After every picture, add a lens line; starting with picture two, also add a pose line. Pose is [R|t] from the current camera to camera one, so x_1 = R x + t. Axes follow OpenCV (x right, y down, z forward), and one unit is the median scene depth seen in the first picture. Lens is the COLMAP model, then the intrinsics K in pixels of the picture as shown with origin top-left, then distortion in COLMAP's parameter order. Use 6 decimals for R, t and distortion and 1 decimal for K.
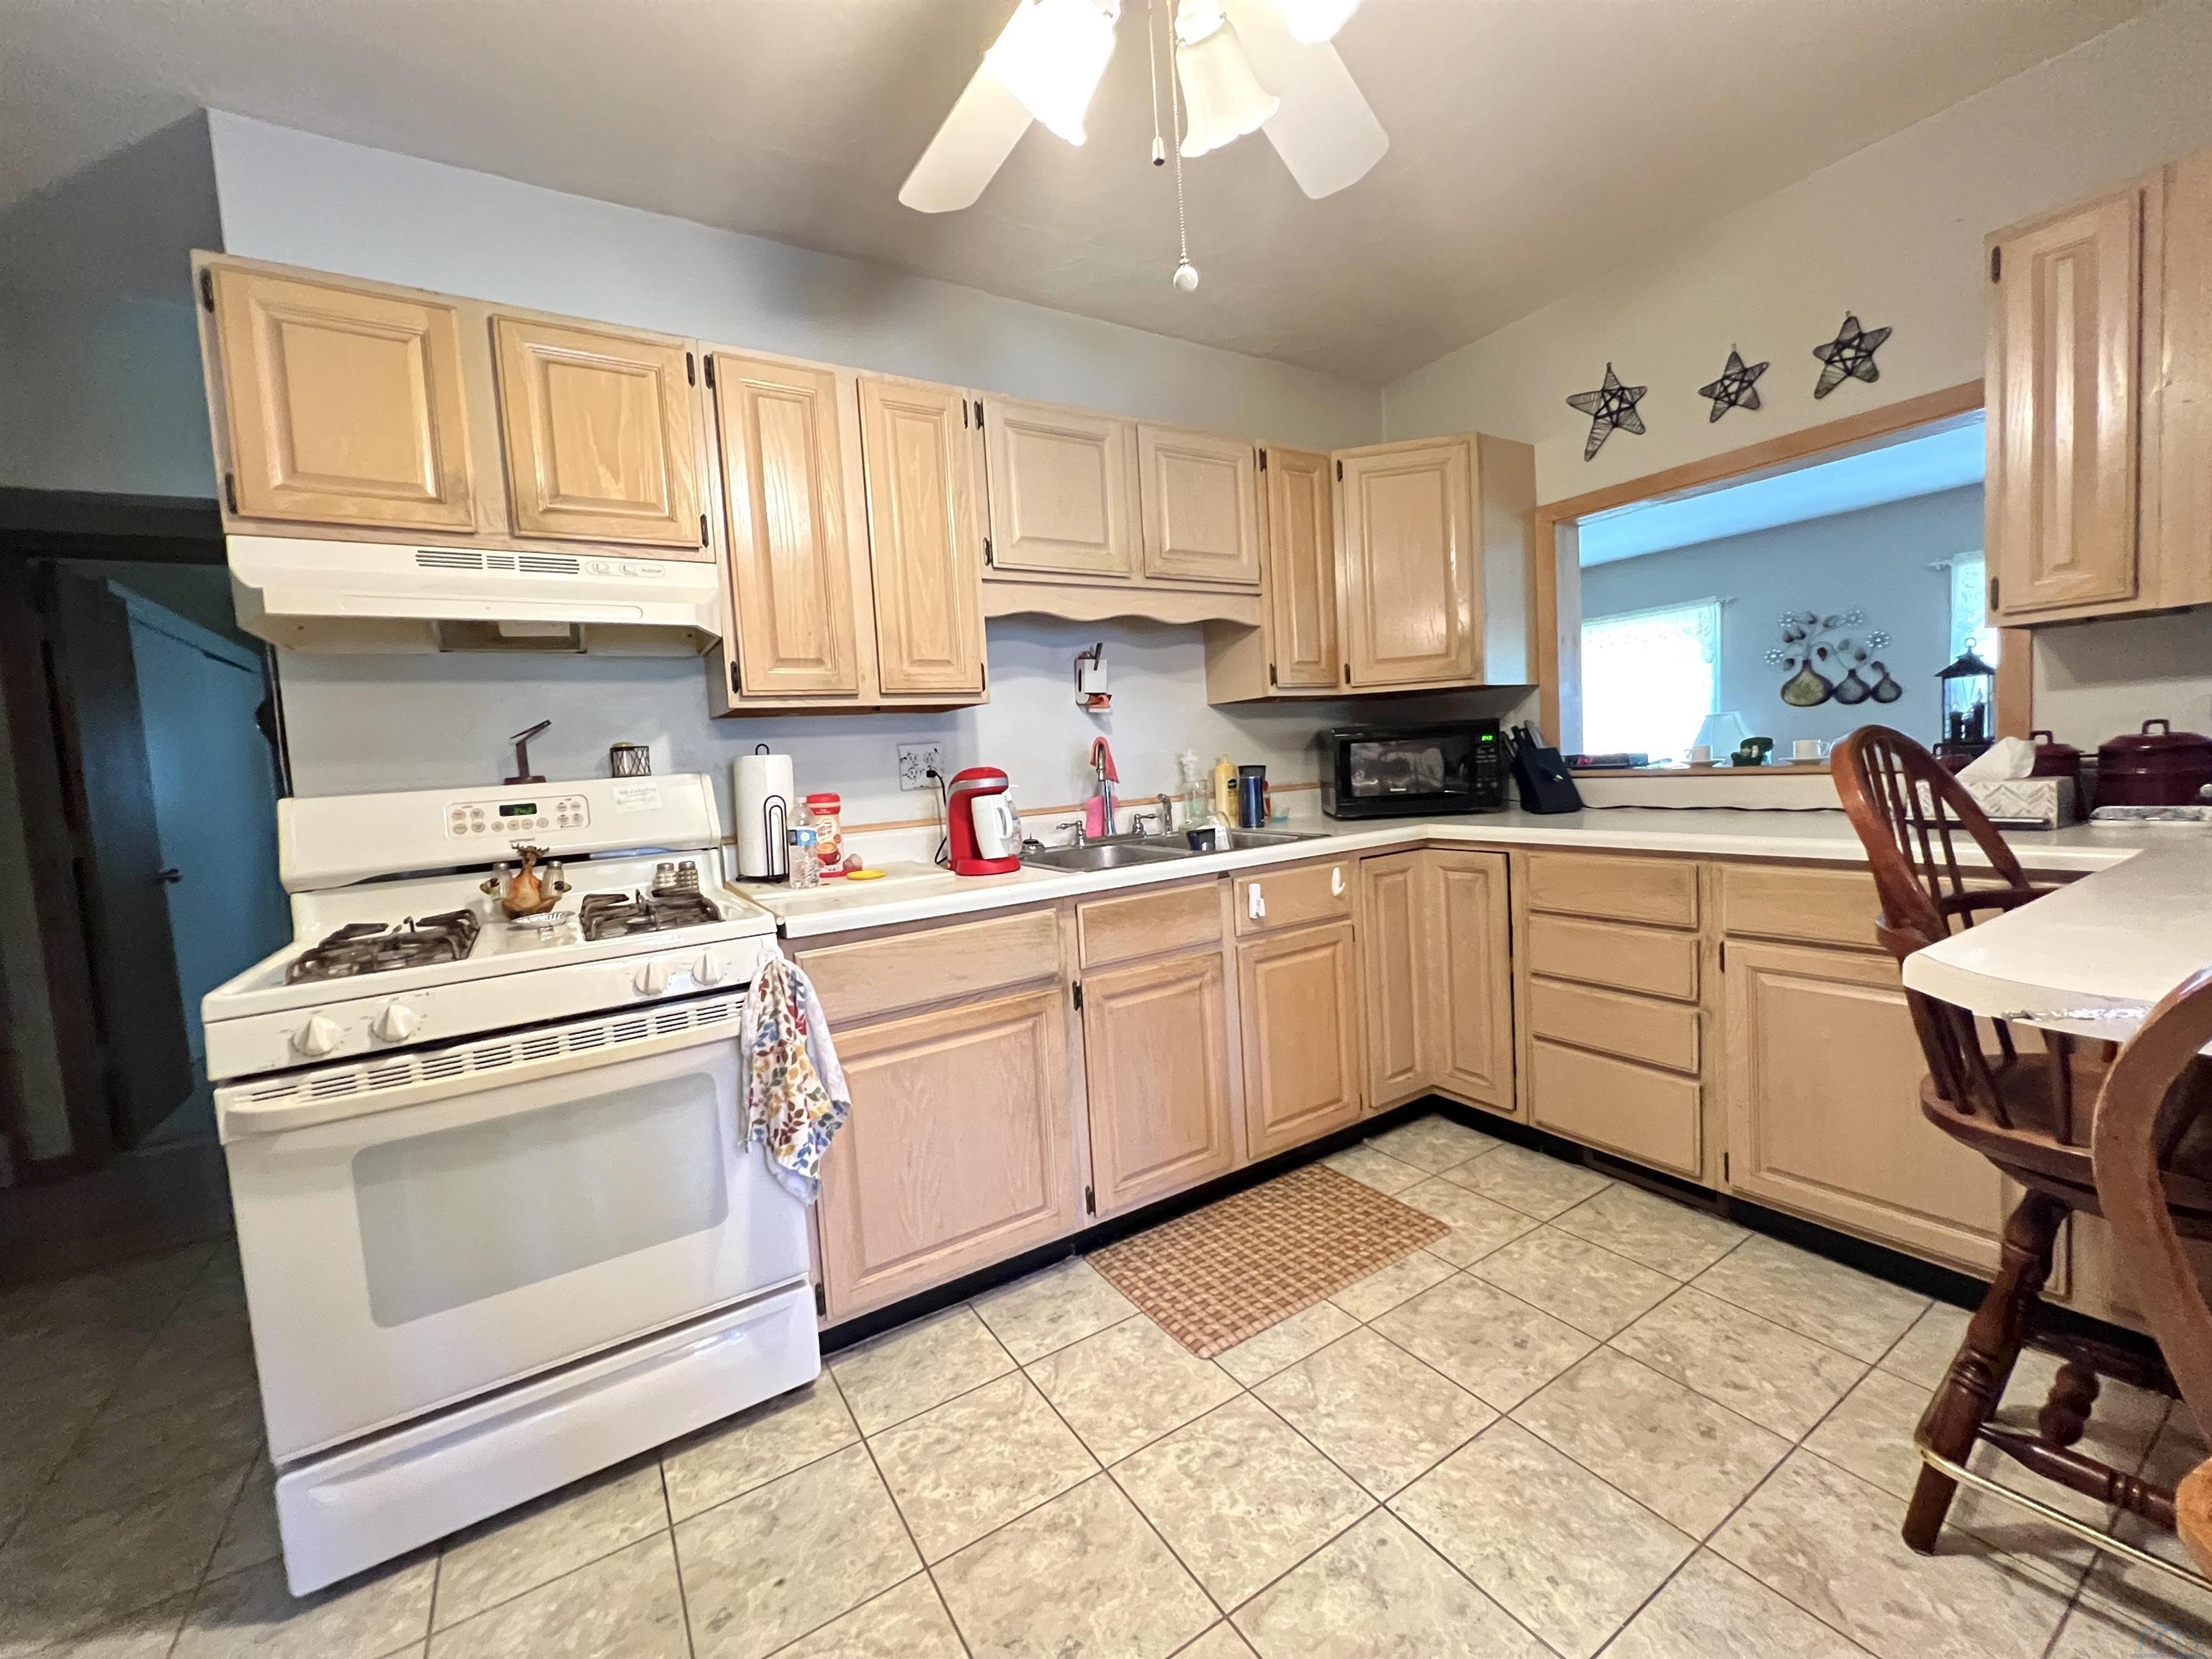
lens RADIAL K [[890.4, 0, 1097.4], [0, 890.4, 821.2], [0, 0, 1]] dist [-0.001553, 0.000010]
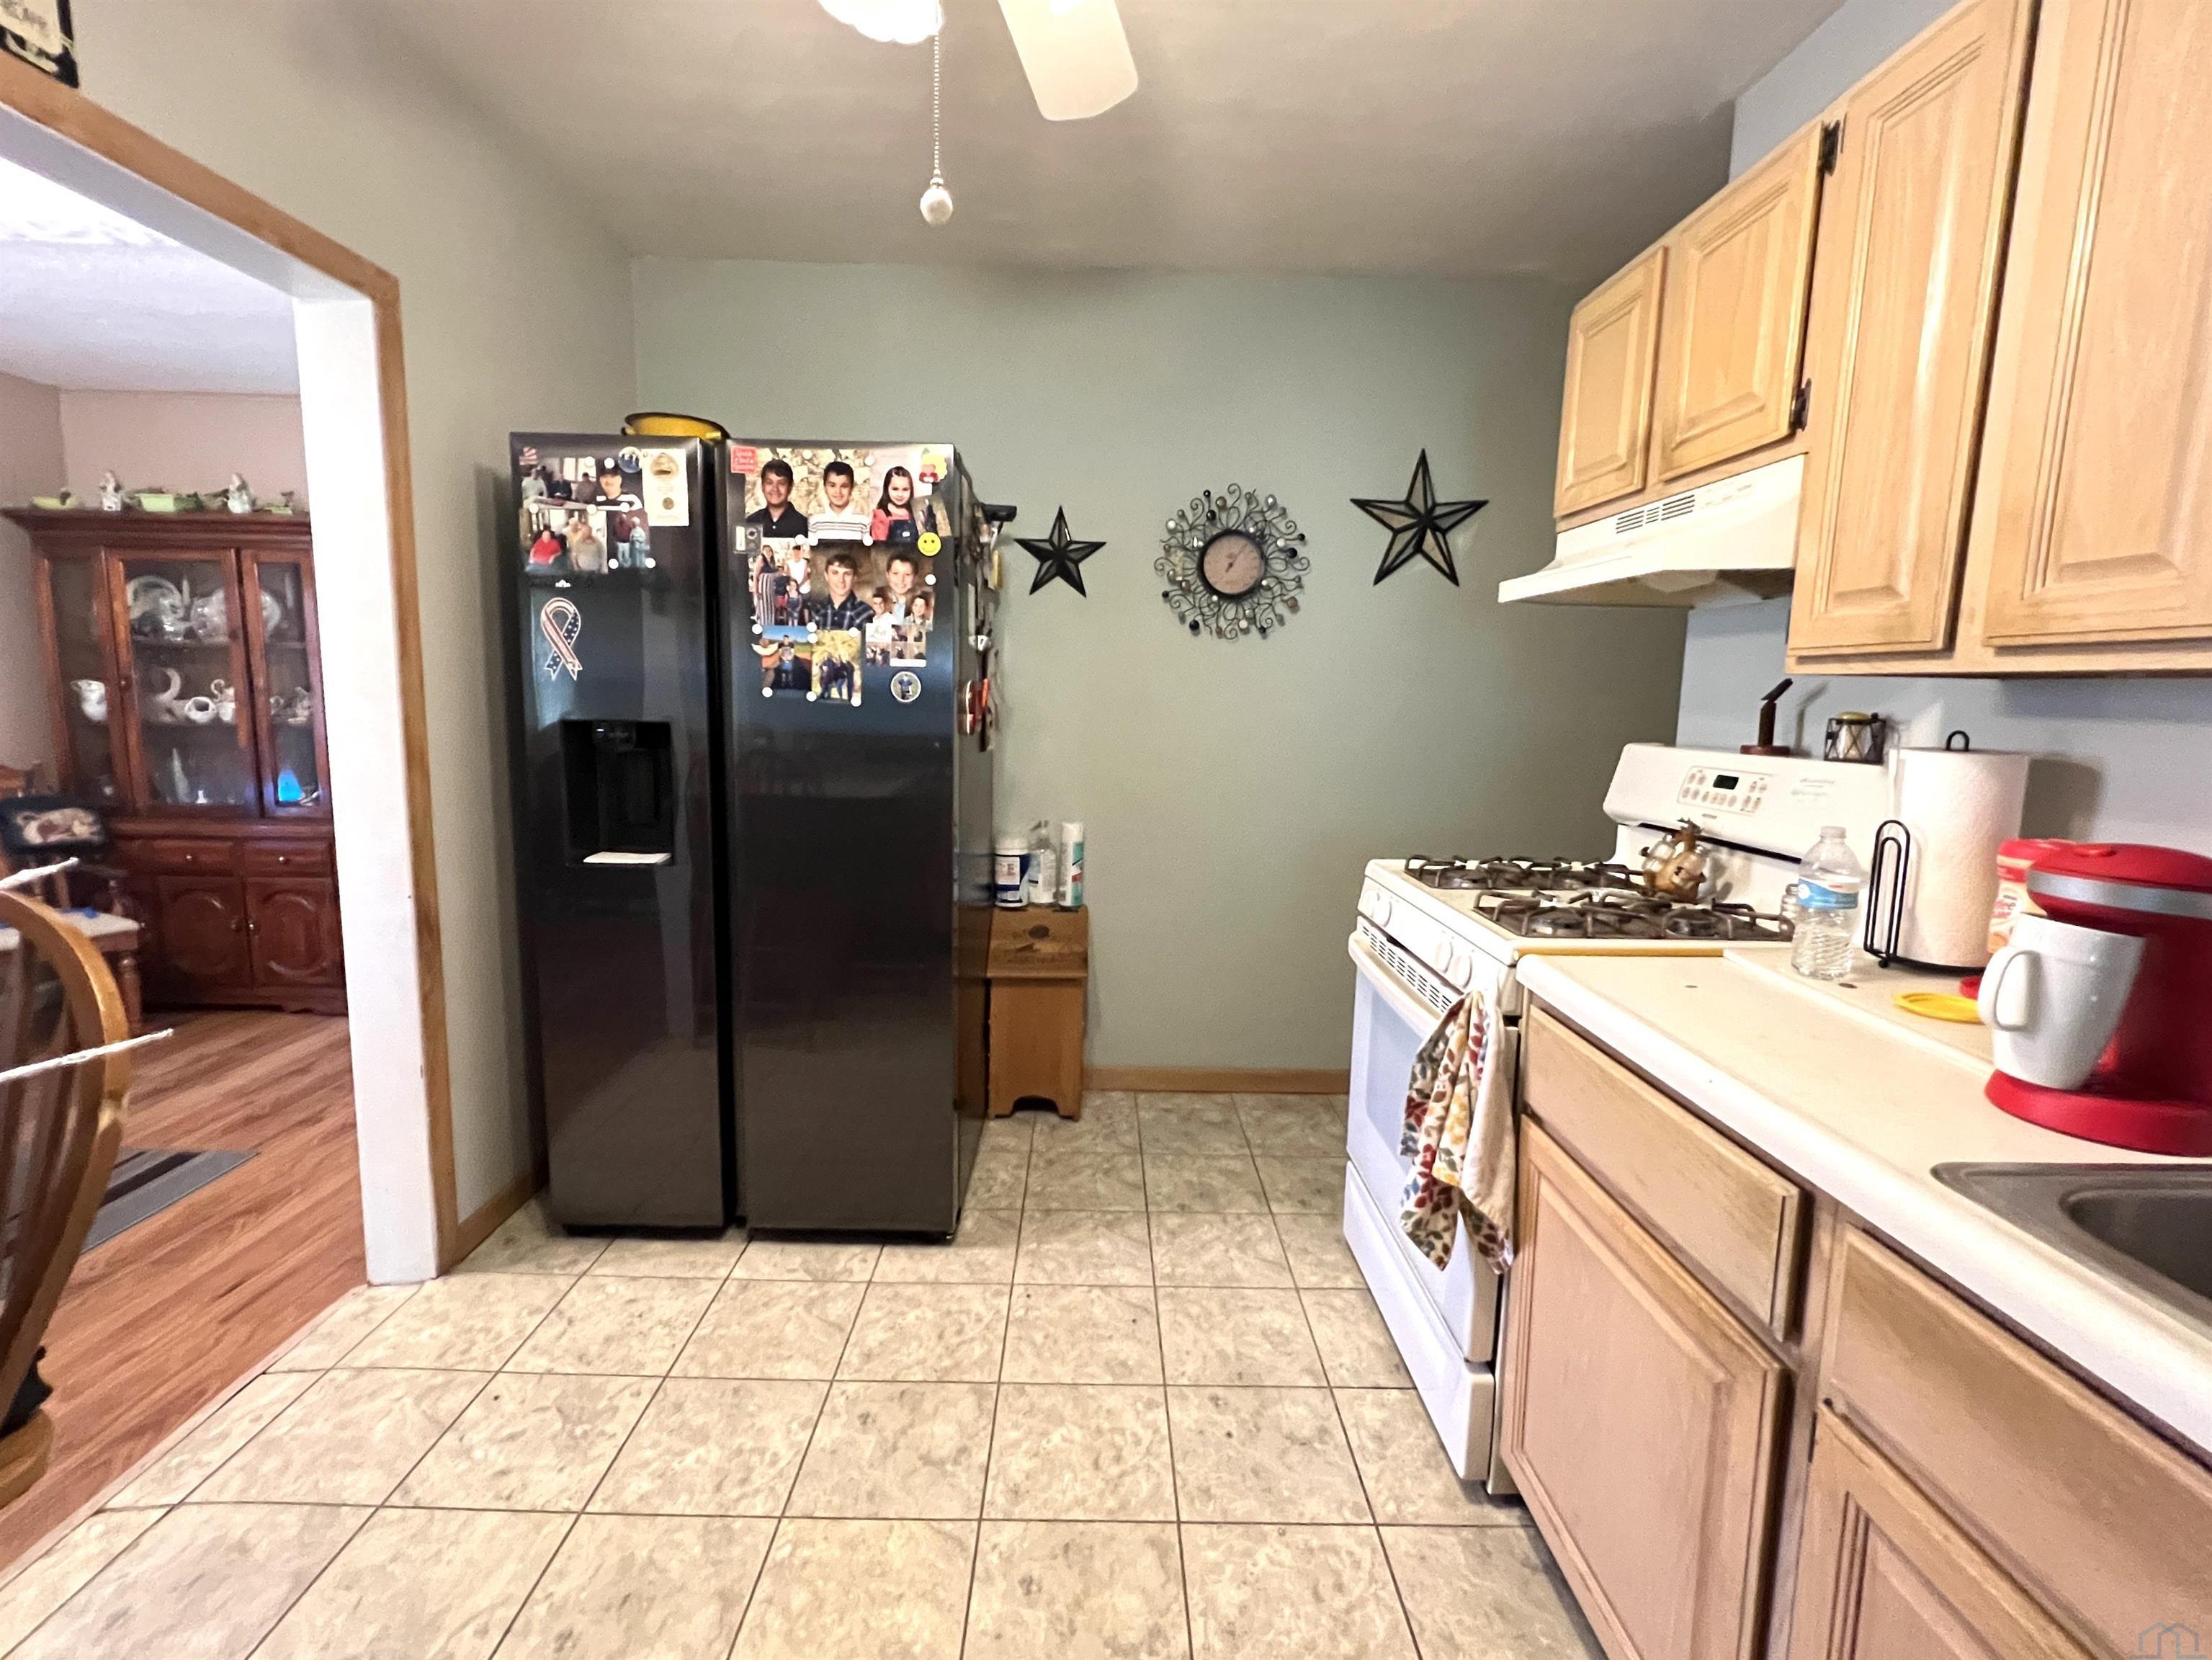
lens RADIAL K [[1007.0, 0, 1102.8], [0, 1007.0, 819.1], [0, 0, 1]] dist [-0.000785, -0.000084]
pose [[-0.519513, 0.162871, -0.838797, 0.453046], [-0.046902, 0.974750, 0.218319, -0.147443], [0.853175, 0.152760, -0.498756, 0.868230]]
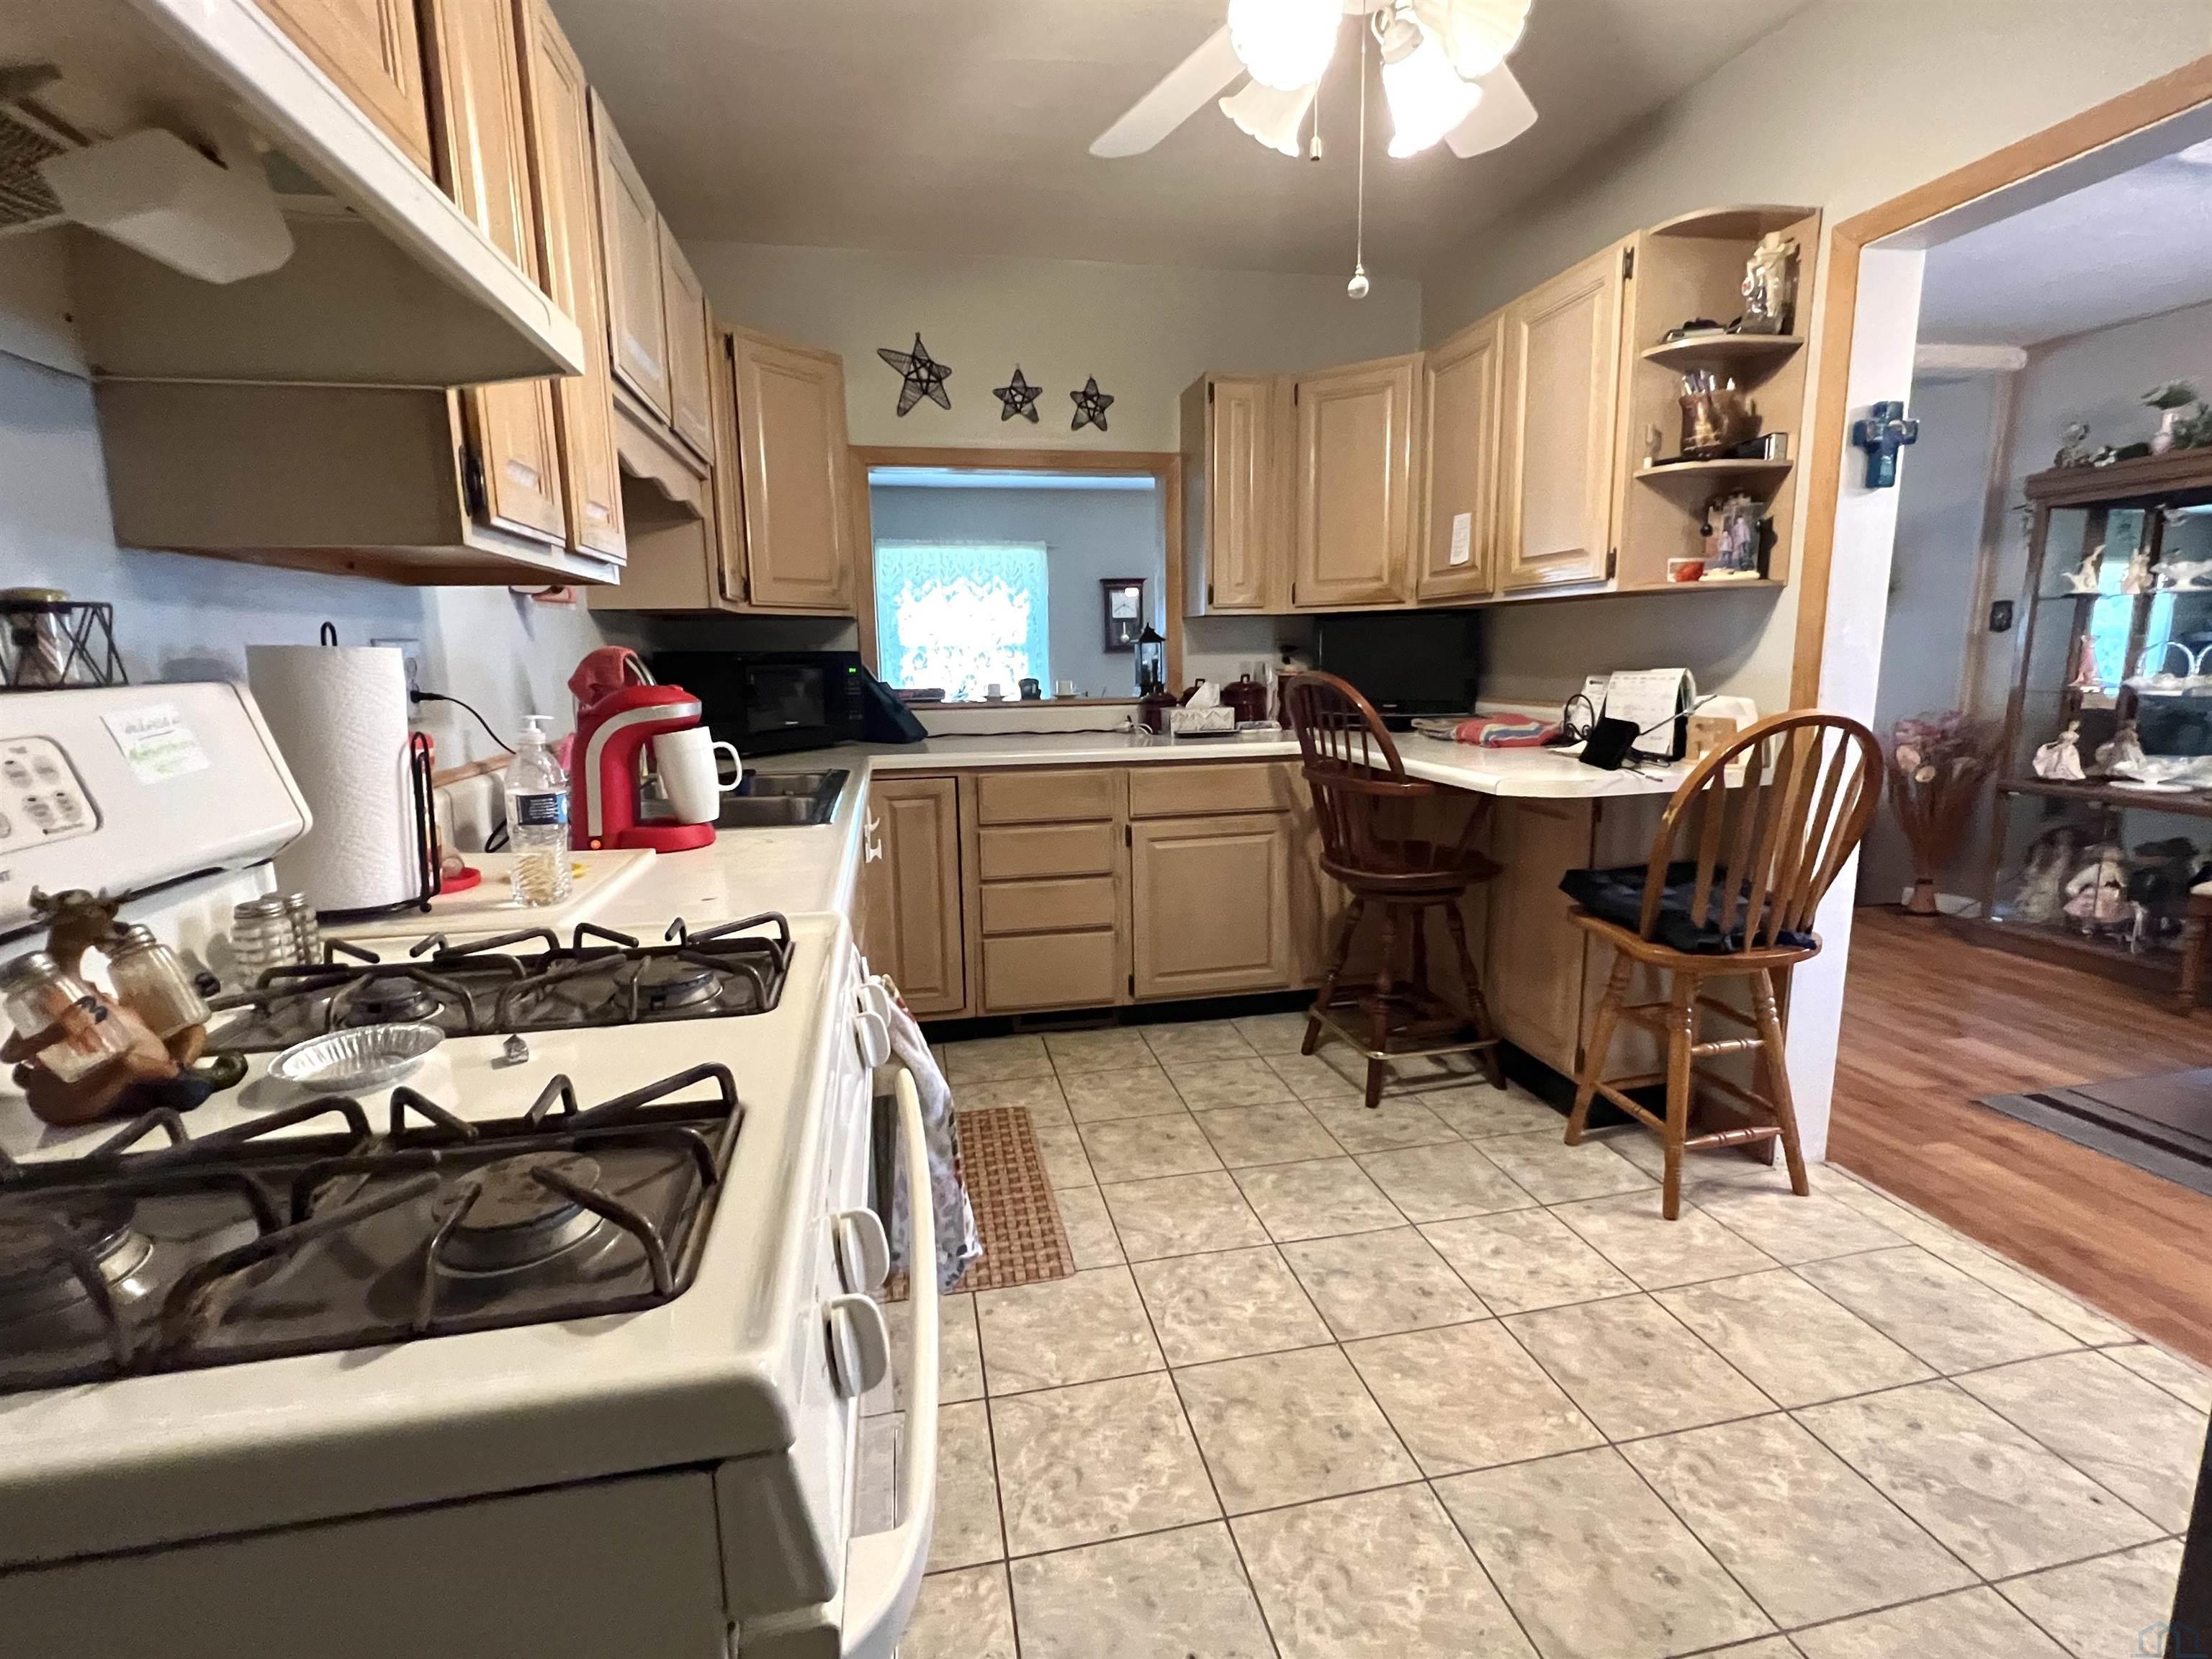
lens RADIAL K [[1015.7, 0, 1107.3], [0, 1015.7, 821.5], [0, 0, 1]] dist [-0.000693, 0.000183]
pose [[0.348106, -0.100343, 0.932070, -0.736234], [0.058830, 0.994634, 0.085107, -0.005926], [-0.935608, 0.025207, 0.352141, 0.445087]]
